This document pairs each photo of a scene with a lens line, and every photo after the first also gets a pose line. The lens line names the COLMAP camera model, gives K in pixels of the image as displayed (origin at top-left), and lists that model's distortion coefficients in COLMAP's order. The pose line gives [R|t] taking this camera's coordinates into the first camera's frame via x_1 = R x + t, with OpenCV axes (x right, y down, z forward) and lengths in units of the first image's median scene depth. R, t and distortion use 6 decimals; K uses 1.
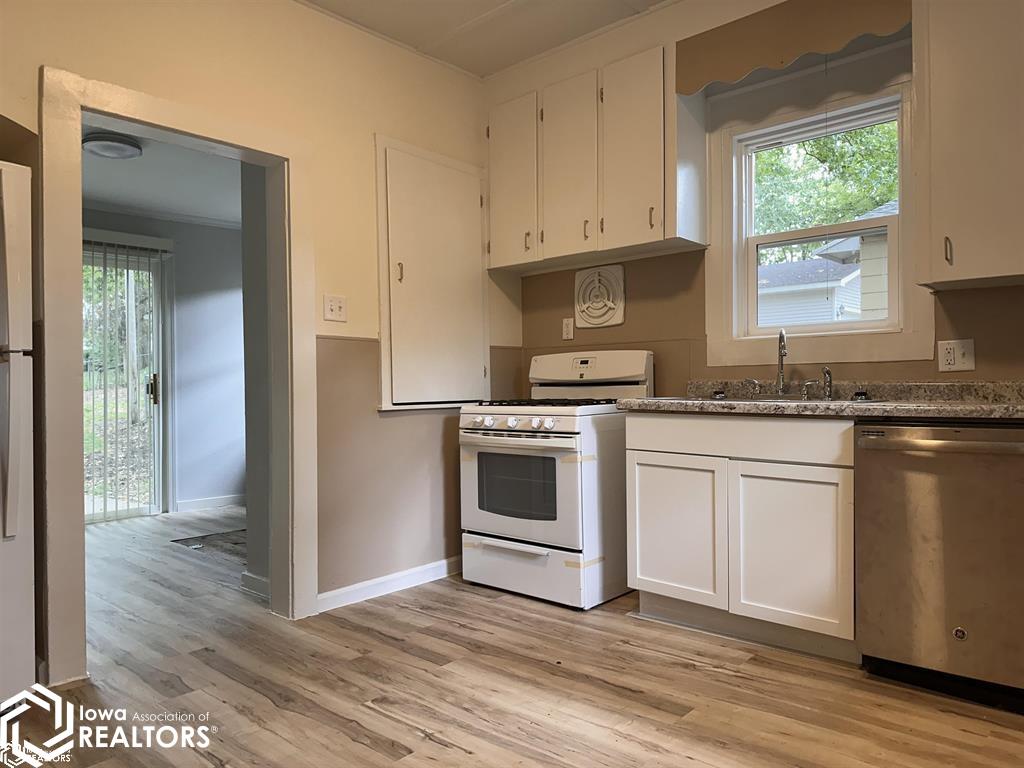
lens RADIAL K [[711.0, 0, 512.0], [0, 711.0, 384.0], [0, 0, 1]] dist [0.140240, -0.167741]
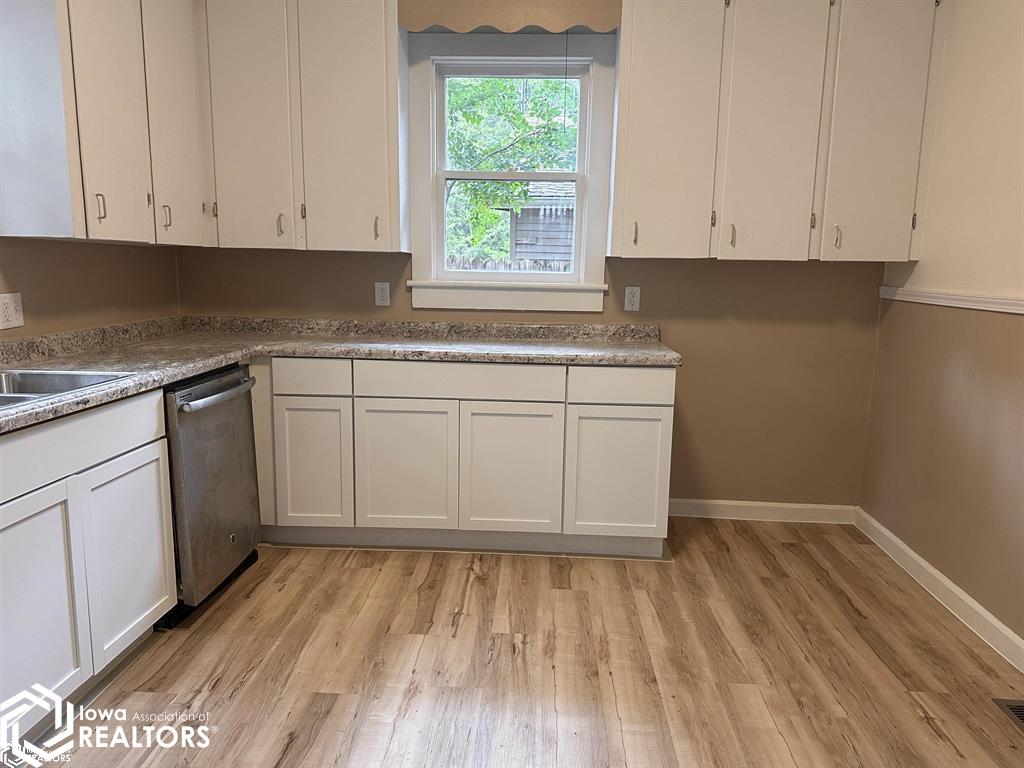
lens RADIAL K [[726.3, 0, 512.0], [0, 726.3, 384.0], [0, 0, 1]] dist [0.087062, -0.074274]
pose [[-0.622286, -0.129937, 0.771930, -0.577085], [-0.010723, 0.987449, 0.157571, -0.116197], [-0.782716, 0.089777, -0.615870, 1.248914]]
